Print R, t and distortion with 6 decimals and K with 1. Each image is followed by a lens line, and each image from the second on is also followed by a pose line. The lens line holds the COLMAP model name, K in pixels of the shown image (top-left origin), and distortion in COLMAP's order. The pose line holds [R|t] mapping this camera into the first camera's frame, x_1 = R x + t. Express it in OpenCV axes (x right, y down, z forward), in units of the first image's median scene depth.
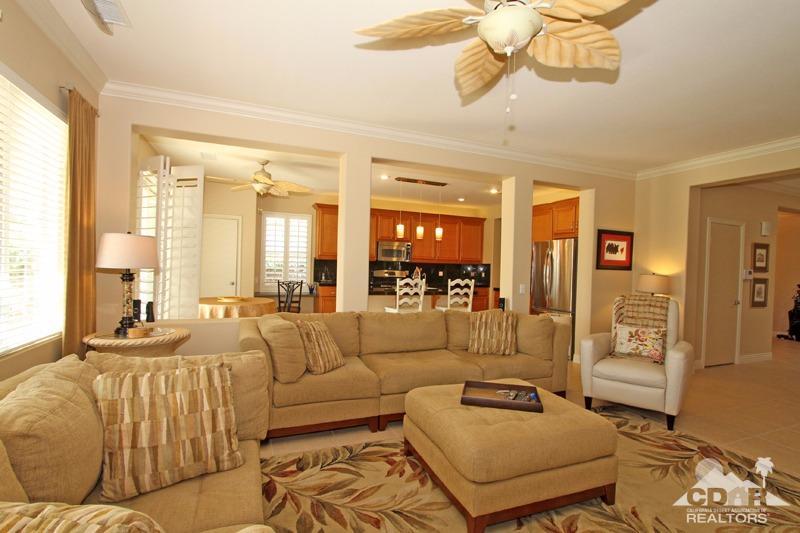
lens RADIAL K [[385.1, 0, 406.7], [0, 385.1, 273.7], [0, 0, 1]] dist [-0.021053, 0.000163]
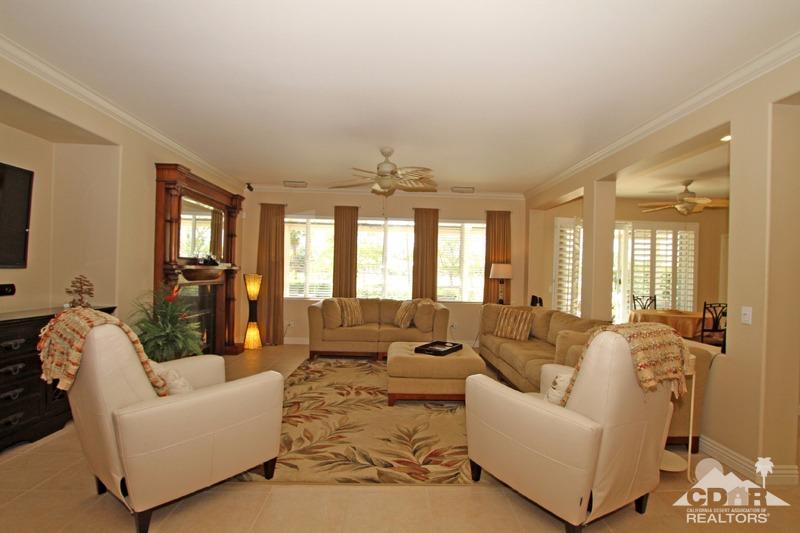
lens RADIAL K [[385.1, 0, 406.7], [0, 385.1, 273.7], [0, 0, 1]] dist [-0.021053, 0.000163]
pose [[-0.345218, -0.031185, -0.938004, 0.806629], [-0.048784, 0.998693, -0.015249, 0.009080], [0.937254, 0.040496, -0.346288, 0.612798]]
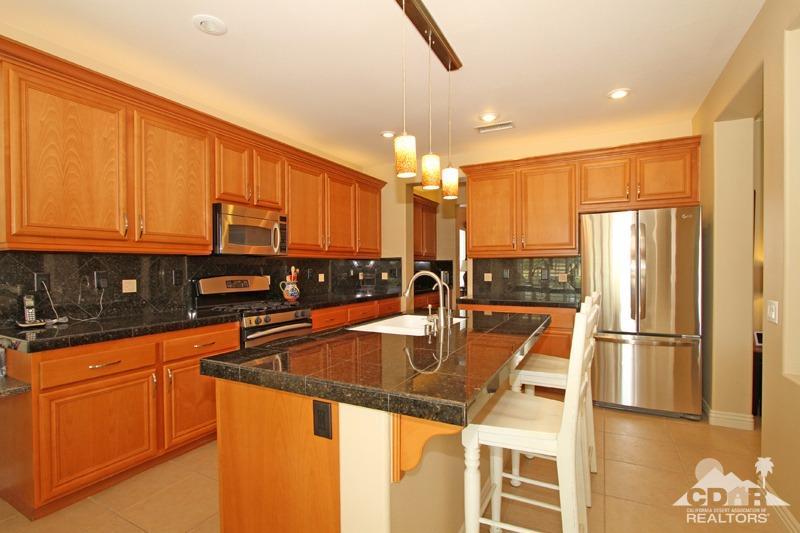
lens RADIAL K [[394.9, 0, 400.0], [0, 394.9, 266.5], [0, 0, 1]] dist [0.000422, 0.000103]
pose [[0.773325, -0.029197, 0.633337, -0.264403], [0.032391, 0.999454, 0.006524, -0.023516], [-0.633182, 0.015469, 0.773849, 0.812526]]
